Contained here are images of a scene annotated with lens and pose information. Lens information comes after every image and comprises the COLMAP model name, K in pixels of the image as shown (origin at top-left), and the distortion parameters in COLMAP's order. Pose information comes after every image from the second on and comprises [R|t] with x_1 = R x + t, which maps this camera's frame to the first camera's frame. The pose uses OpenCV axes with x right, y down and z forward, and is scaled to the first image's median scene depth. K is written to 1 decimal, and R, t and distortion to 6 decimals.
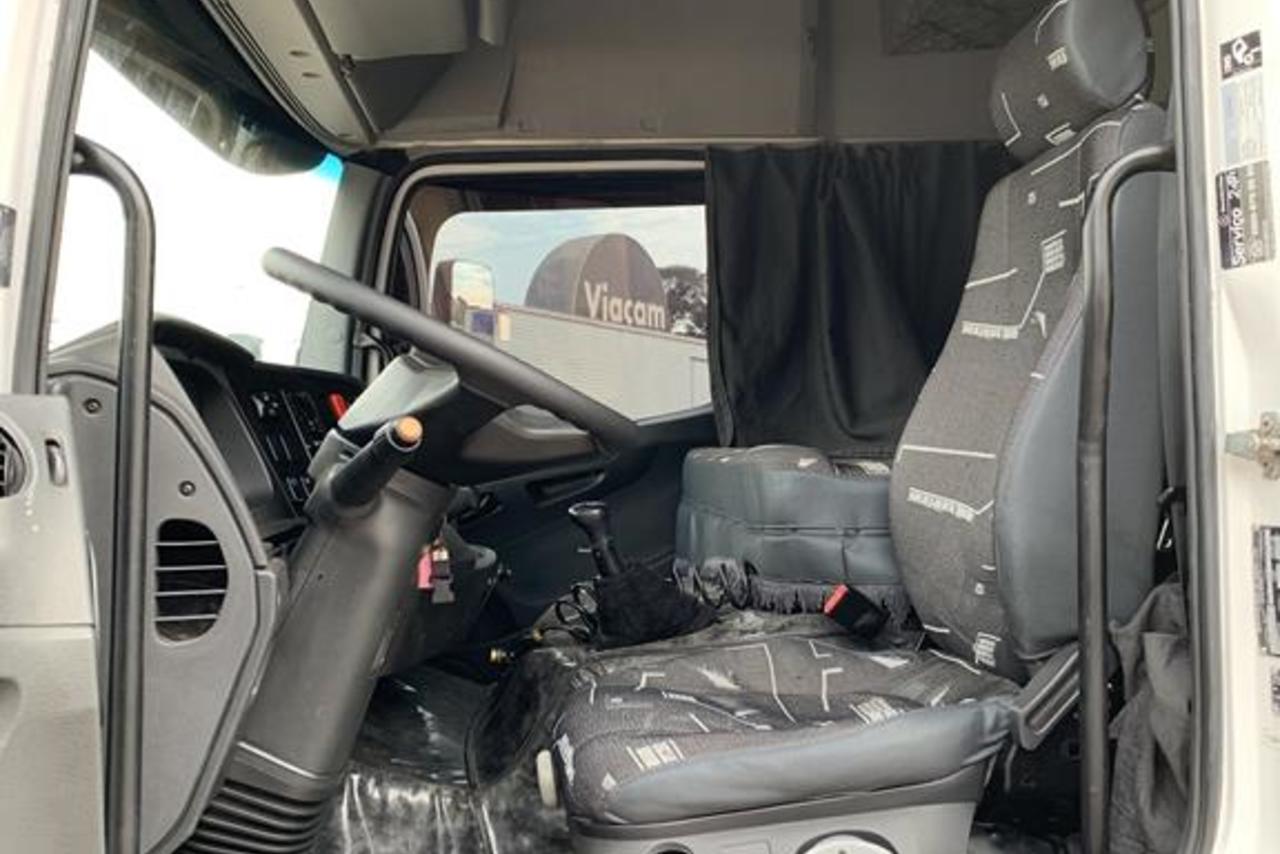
lens RADIAL K [[1043.5, 0, 639.8], [0, 1043.5, 399.1], [0, 0, 1]] dist [-0.000785, -0.000432]
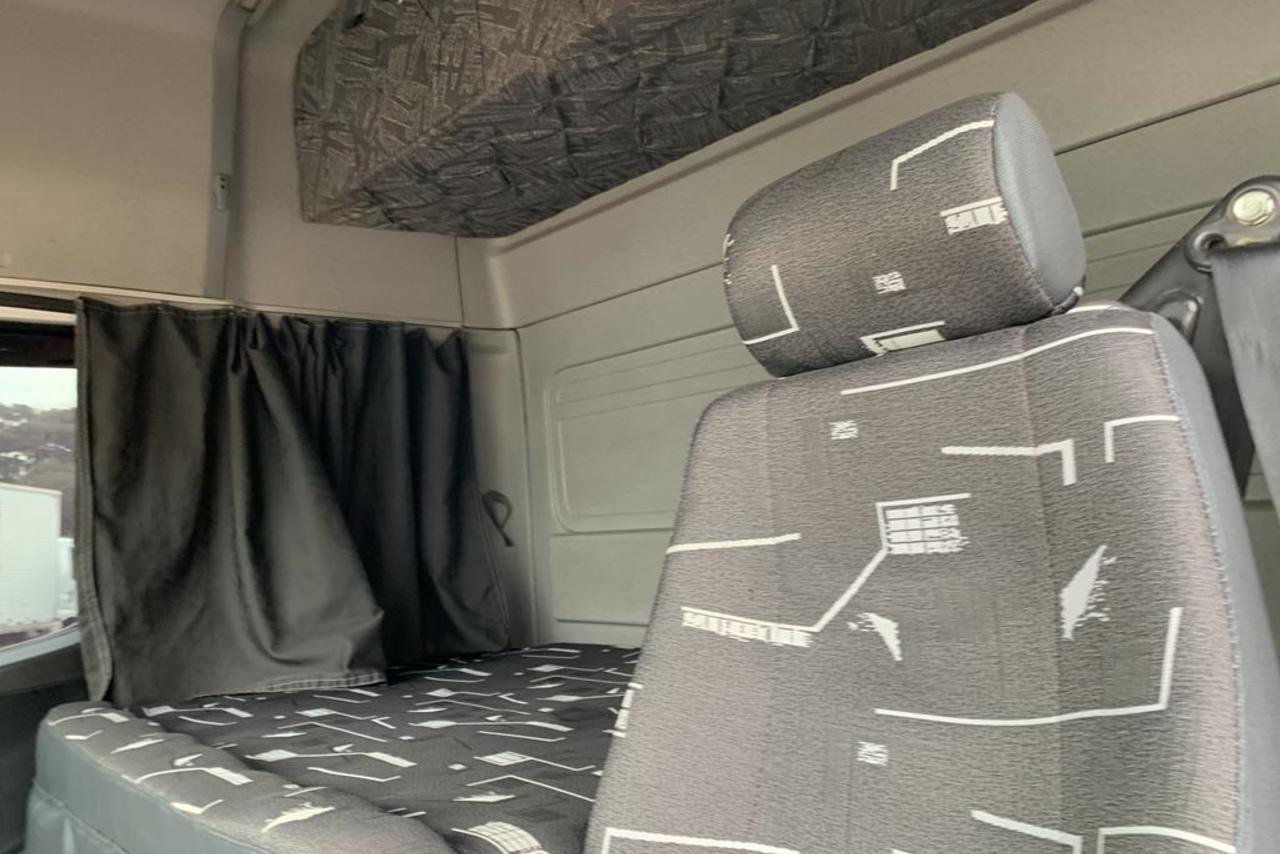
lens RADIAL K [[1048.9, 0, 640.0], [0, 1048.9, 427.0], [0, 0, 1]] dist [0.066714, 0.000868]
pose [[0.836687, 0.037229, 0.546414, -0.018123], [0.039352, 0.991022, -0.127779, -0.027189], [-0.546265, 0.128413, 0.827710, 0.124071]]
